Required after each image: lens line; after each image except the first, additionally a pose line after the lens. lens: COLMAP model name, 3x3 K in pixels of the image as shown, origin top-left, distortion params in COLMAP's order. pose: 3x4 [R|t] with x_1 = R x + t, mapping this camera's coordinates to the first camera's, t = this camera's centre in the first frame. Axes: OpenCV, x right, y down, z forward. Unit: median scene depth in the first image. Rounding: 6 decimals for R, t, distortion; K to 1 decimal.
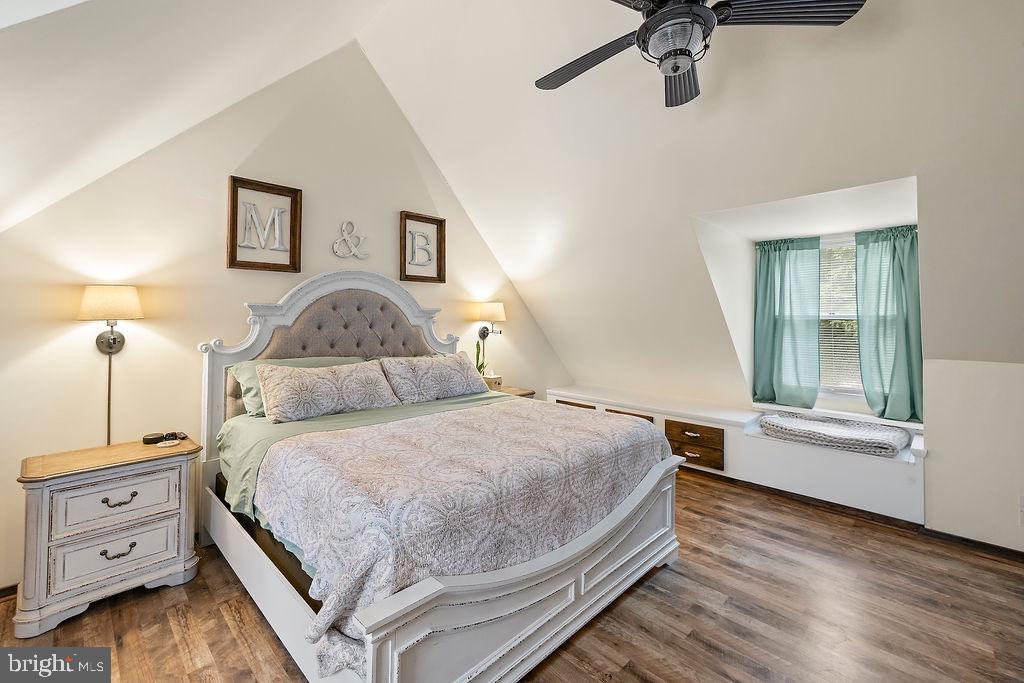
lens RADIAL K [[438.3, 0, 503.2], [0, 438.3, 311.5], [0, 0, 1]] dist [0.002356, 0.001064]
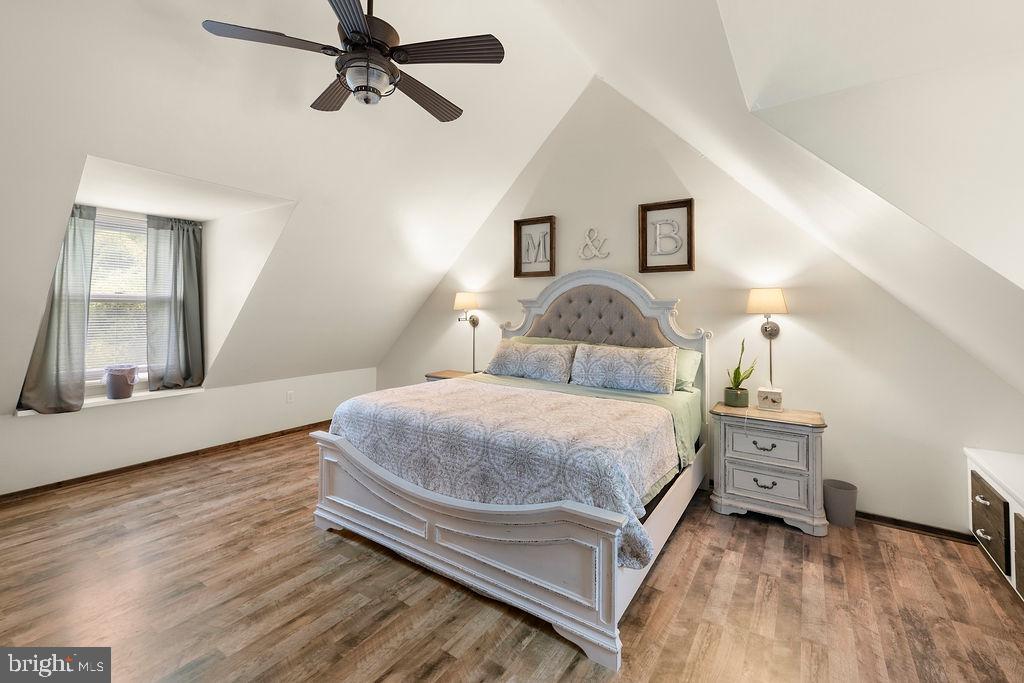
lens RADIAL K [[438.3, 0, 510.5], [0, 438.3, 302.7], [0, 0, 1]] dist [0.002356, 0.001064]
pose [[0.195872, -0.019290, -0.980440, 0.855080], [0.005566, 0.999812, -0.018559, 0.019822], [0.980614, -0.001822, 0.195943, 0.603209]]
